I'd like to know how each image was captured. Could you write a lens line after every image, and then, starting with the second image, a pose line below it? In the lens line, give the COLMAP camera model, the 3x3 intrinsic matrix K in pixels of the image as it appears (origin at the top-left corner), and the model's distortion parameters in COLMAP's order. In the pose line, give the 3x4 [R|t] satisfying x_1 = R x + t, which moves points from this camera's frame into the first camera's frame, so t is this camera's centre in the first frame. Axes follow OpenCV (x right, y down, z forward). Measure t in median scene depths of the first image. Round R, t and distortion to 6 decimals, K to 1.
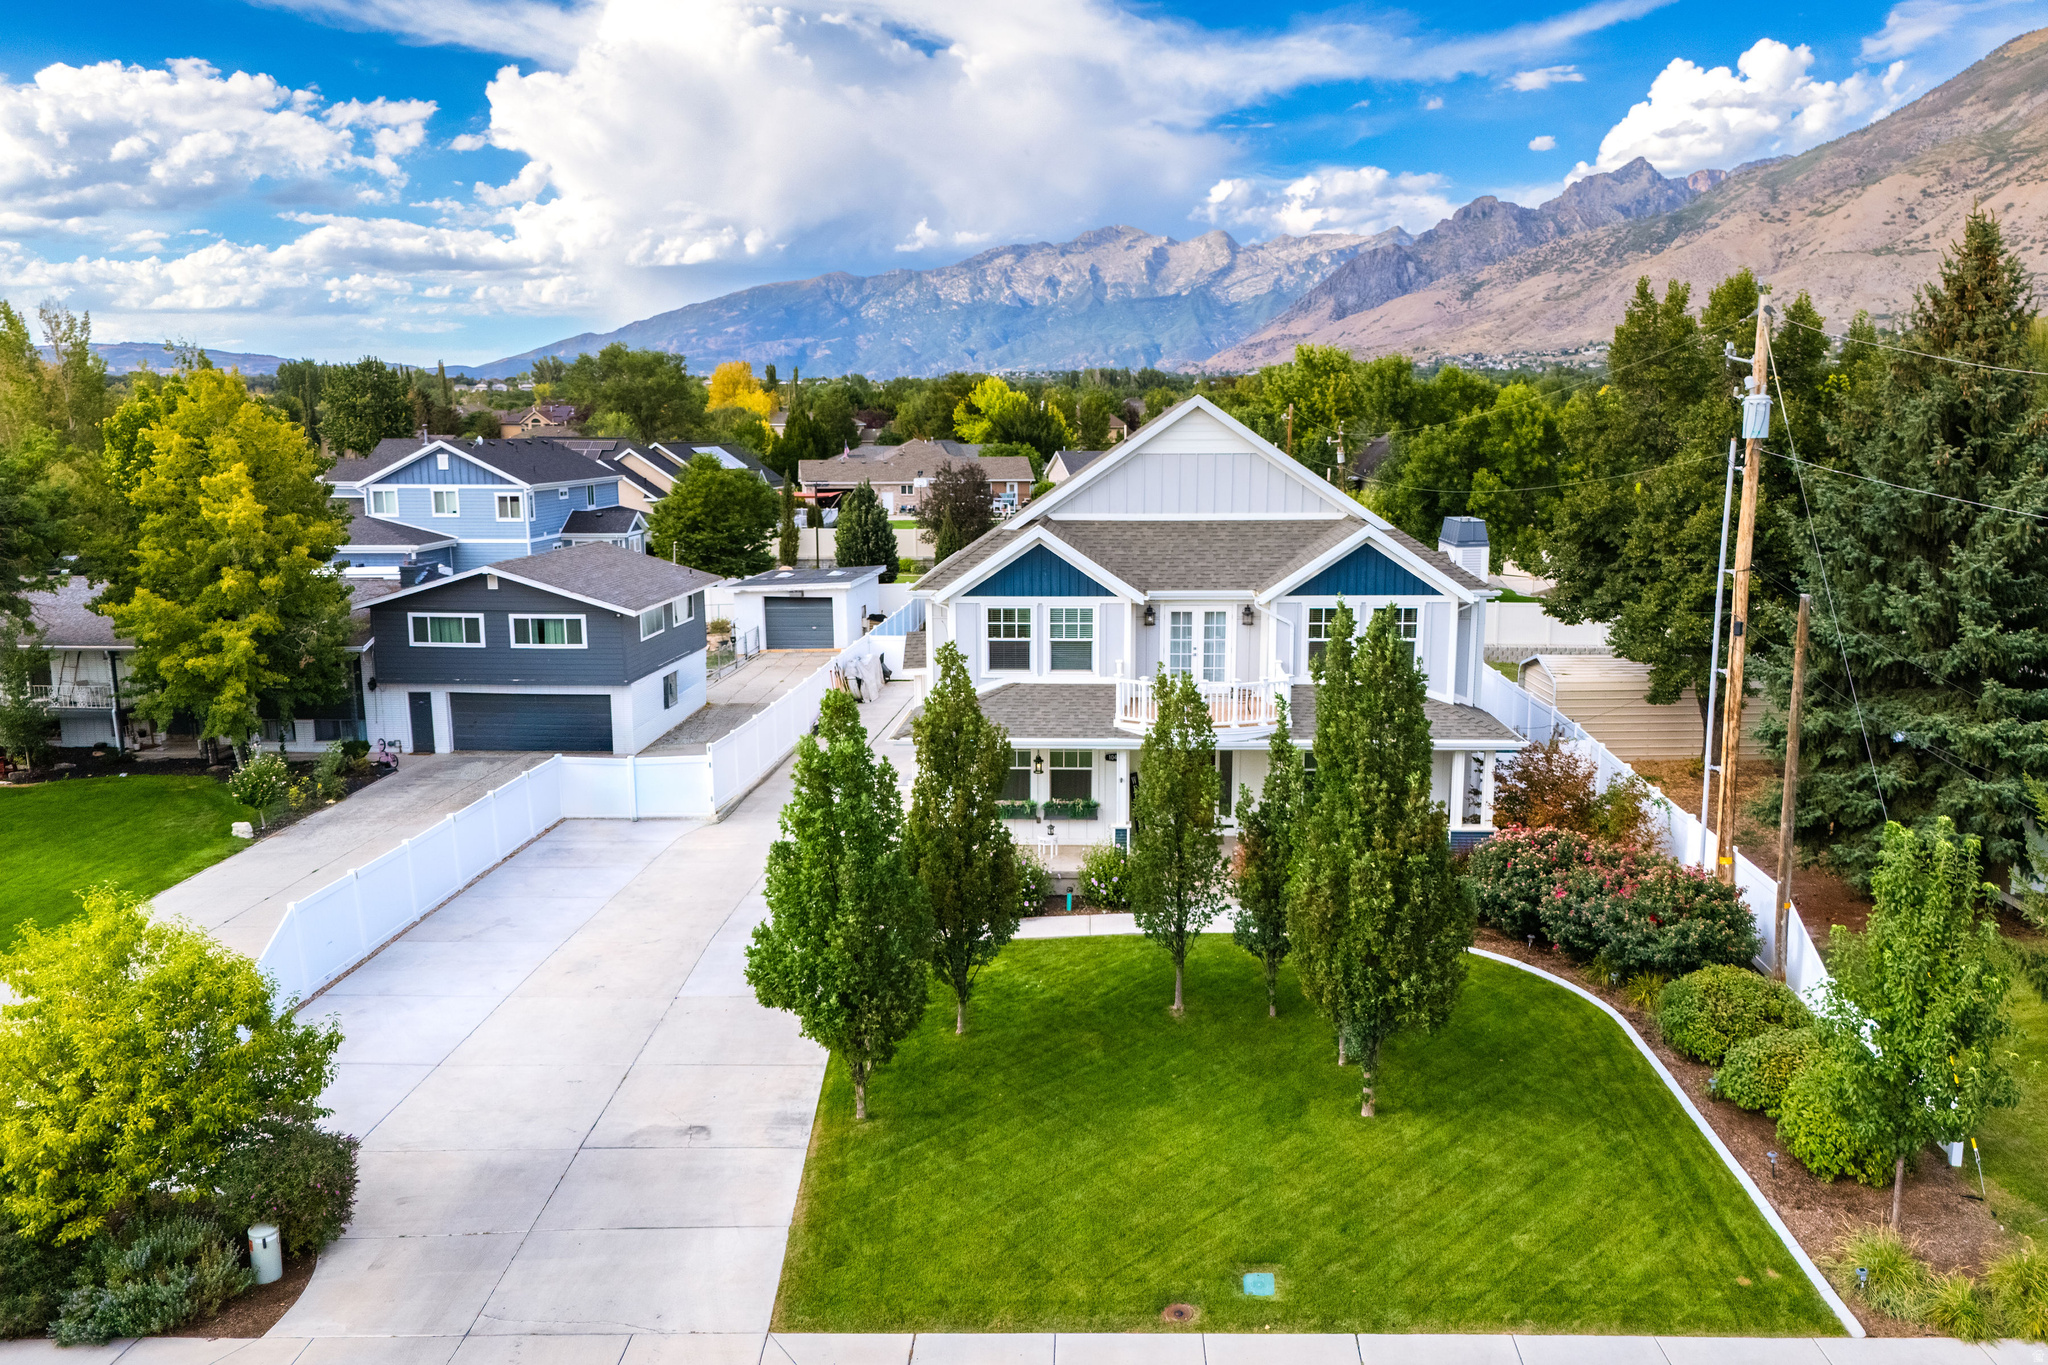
lens RADIAL K [[1590.3, 0, 1066.0], [0, 1590.3, 726.7], [0, 0, 1]] dist [0.082588, -0.104632]
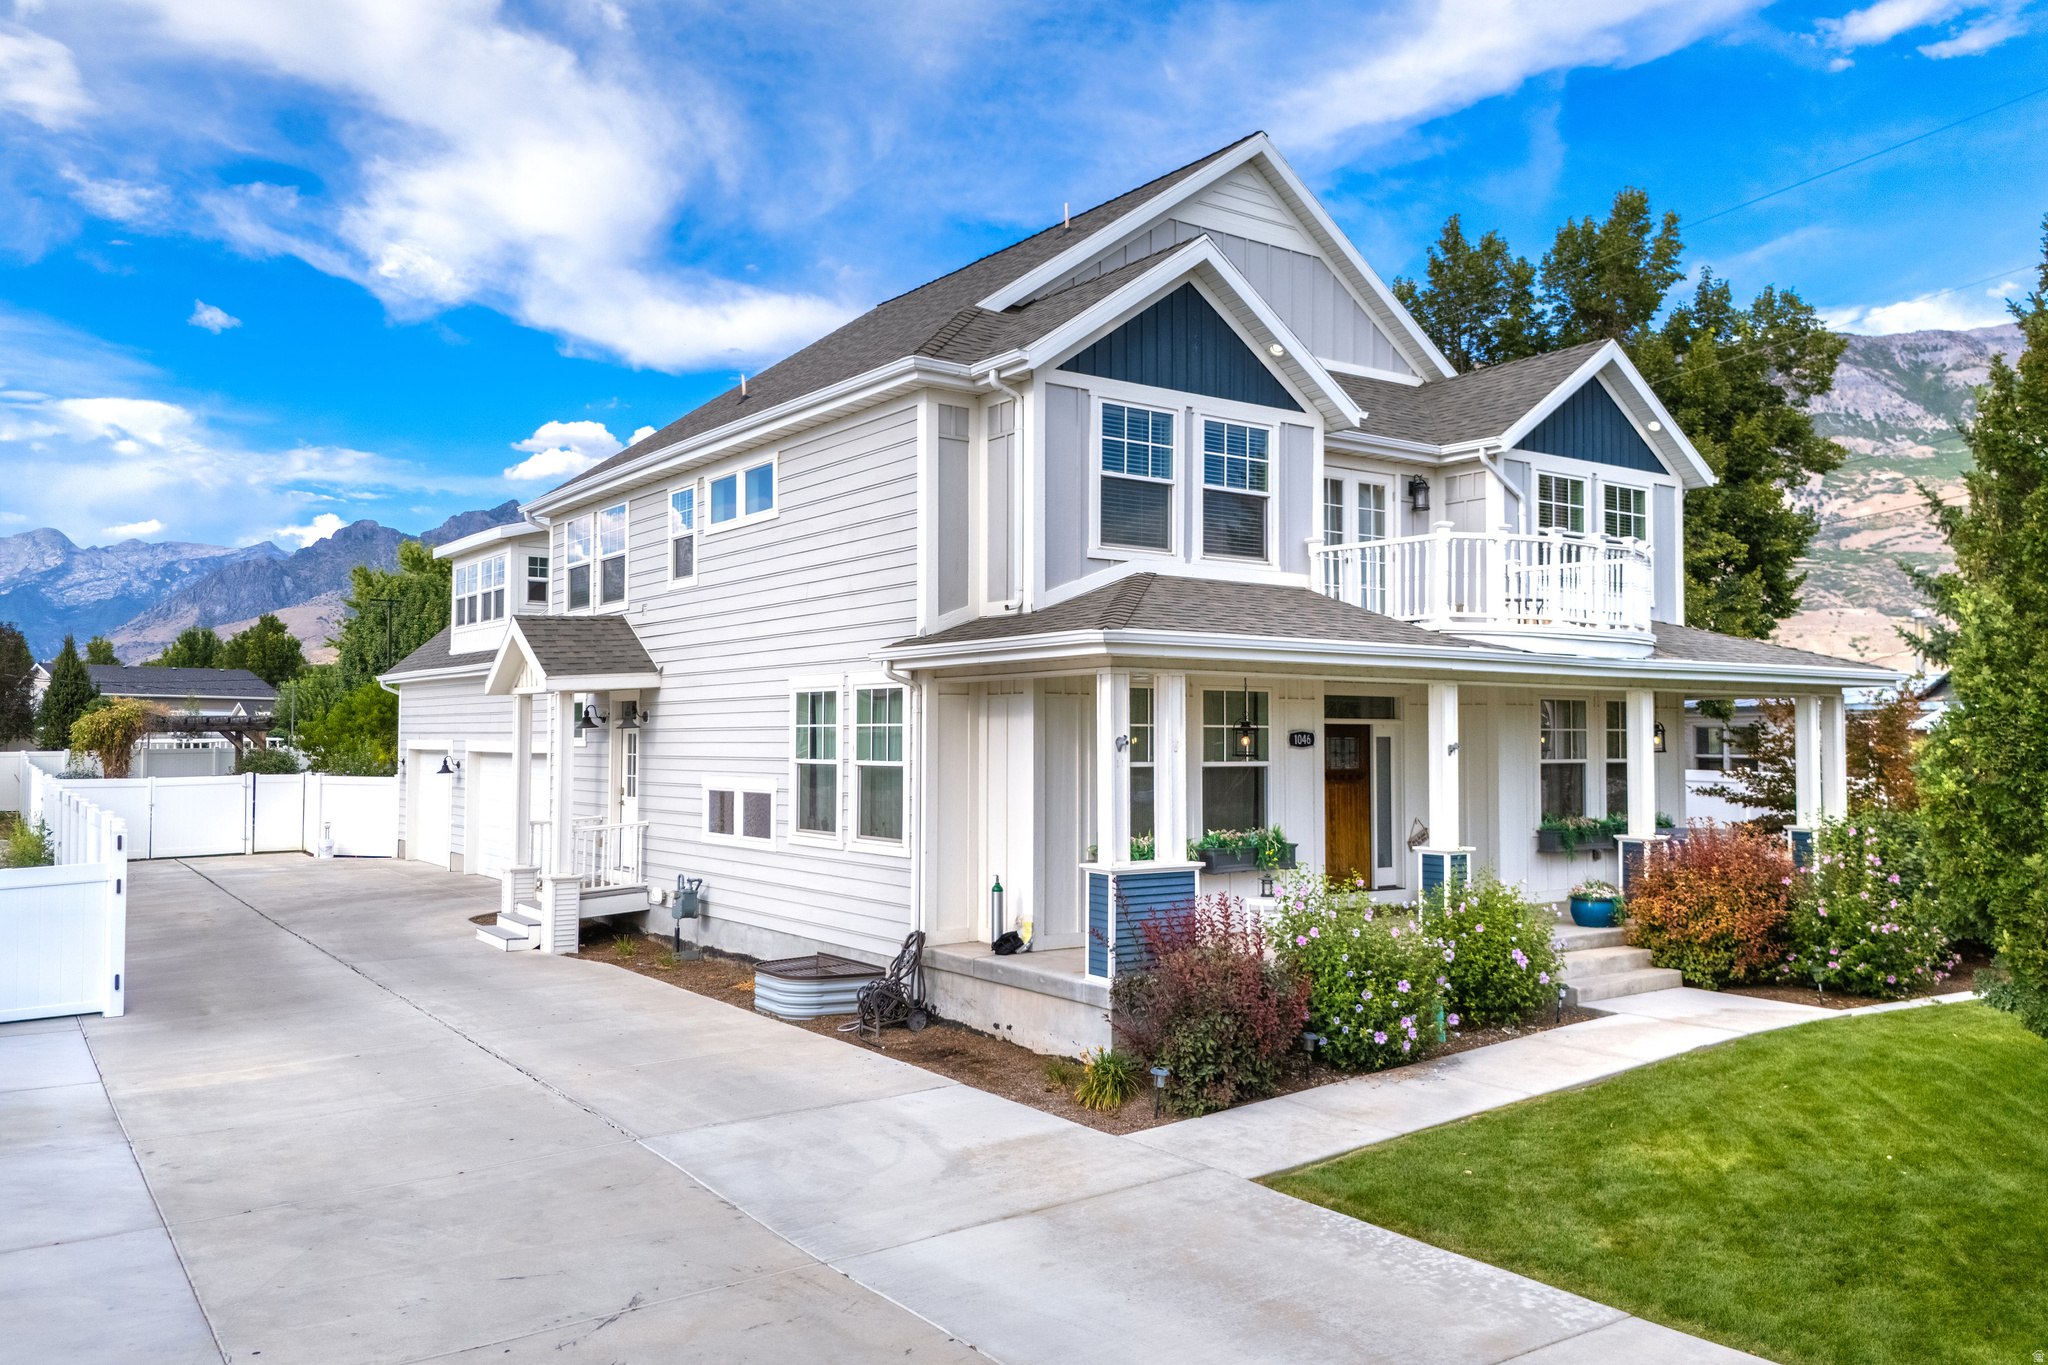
lens RADIAL K [[1549.1, 0, 1024.0], [0, 1549.1, 682.5], [0, 0, 1]] dist [0.083125, -0.094771]
pose [[0.792271, 0.023816, 0.609705, -0.174347], [0.115457, 0.975335, -0.188127, 0.043686], [-0.599146, 0.219442, 0.769980, 0.358827]]
